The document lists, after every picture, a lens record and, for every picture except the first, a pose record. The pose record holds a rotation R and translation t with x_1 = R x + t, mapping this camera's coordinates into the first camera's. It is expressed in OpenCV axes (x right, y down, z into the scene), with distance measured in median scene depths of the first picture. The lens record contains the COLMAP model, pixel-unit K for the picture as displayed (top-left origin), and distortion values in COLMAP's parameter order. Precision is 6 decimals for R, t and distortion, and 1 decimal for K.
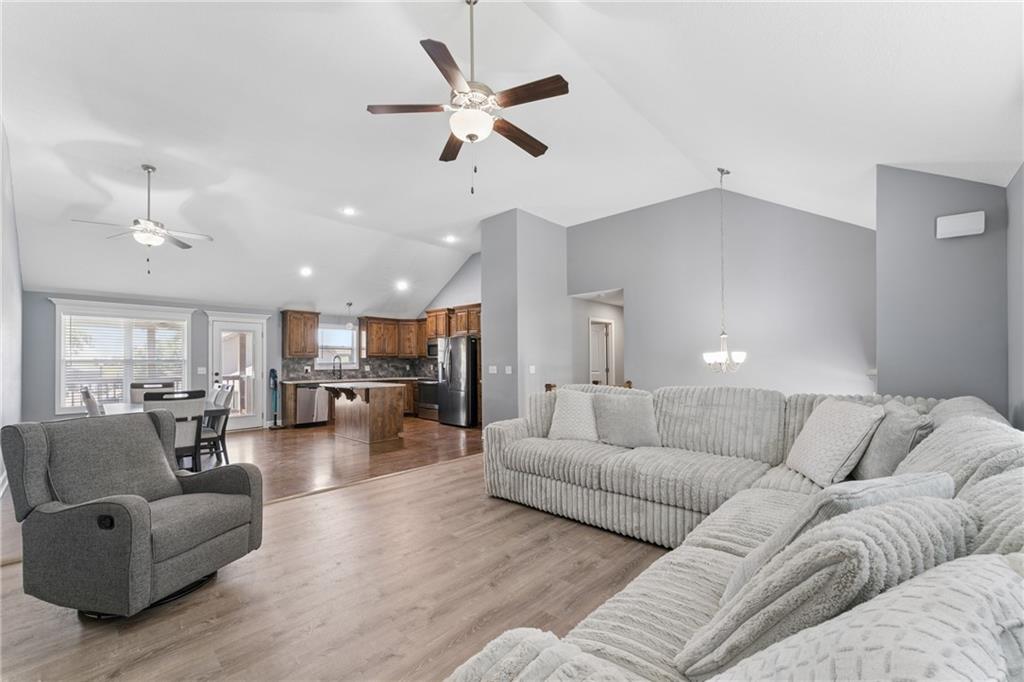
lens RADIAL K [[413.6, 0, 511.4], [0, 413.6, 355.9], [0, 0, 1]] dist [-0.001073, -0.000035]
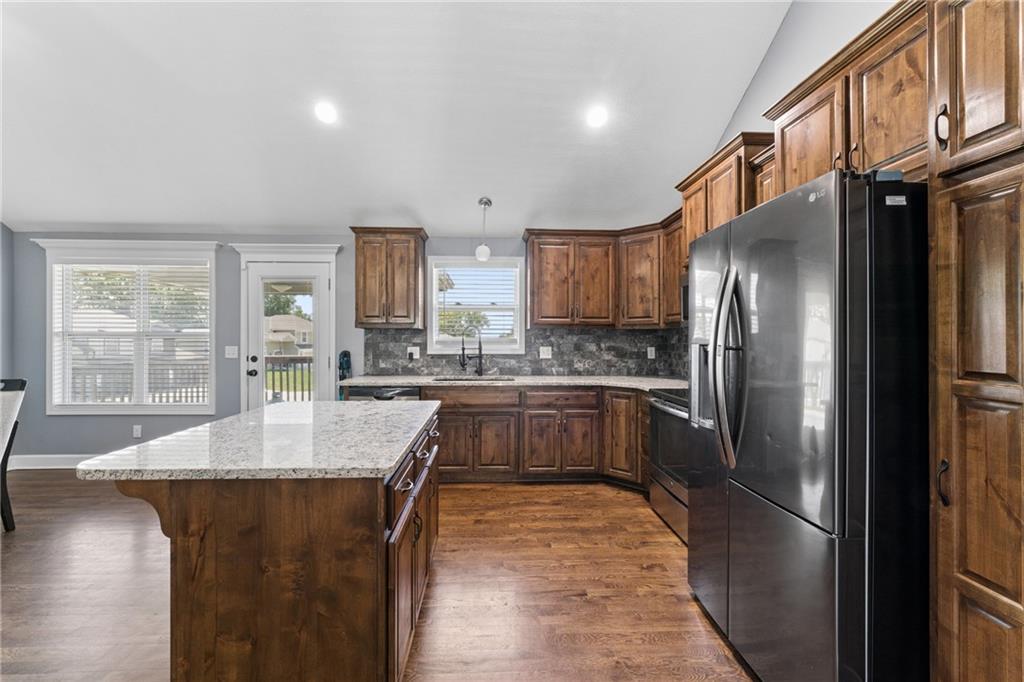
lens RADIAL K [[409.2, 0, 506.5], [0, 409.2, 336.7], [0, 0, 1]] dist [-0.001458, 0.000075]
pose [[0.709128, 0.003708, -0.705070, -0.076684], [0.004332, 0.999944, 0.009615, 0.008984], [0.705067, -0.009872, 0.709072, 0.697362]]
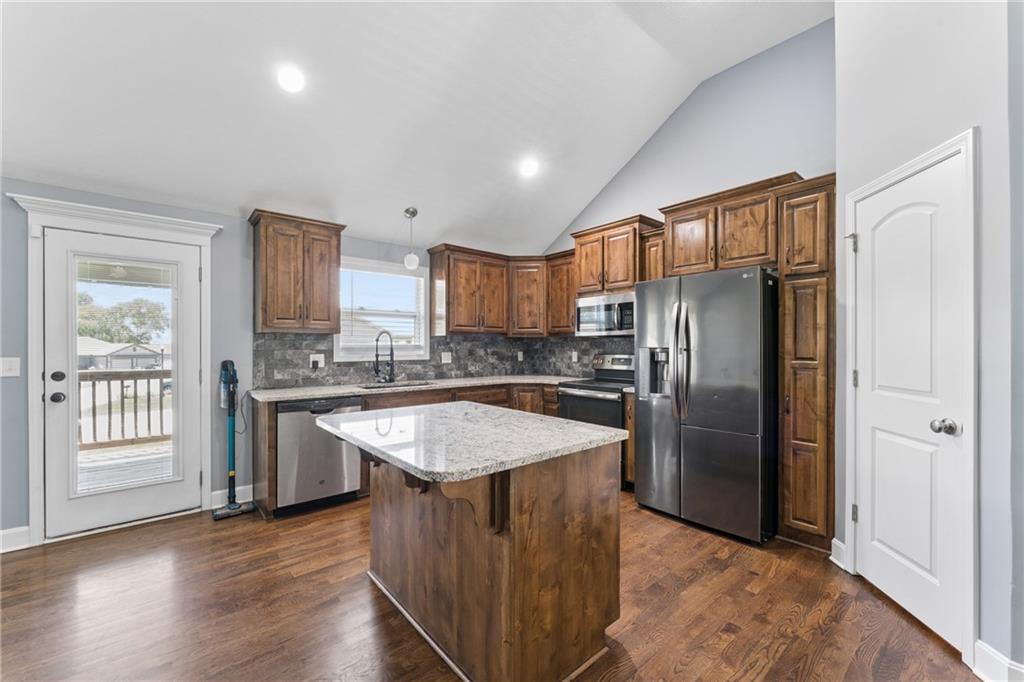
lens RADIAL K [[409.2, 0, 514.4], [0, 409.2, 345.2], [0, 0, 1]] dist [-0.000317, 0.000015]
pose [[0.993424, 0.005354, -0.114365, -0.227219], [-0.003756, 0.999892, 0.014187, 0.008685], [0.114429, -0.013664, 0.993337, 0.566756]]
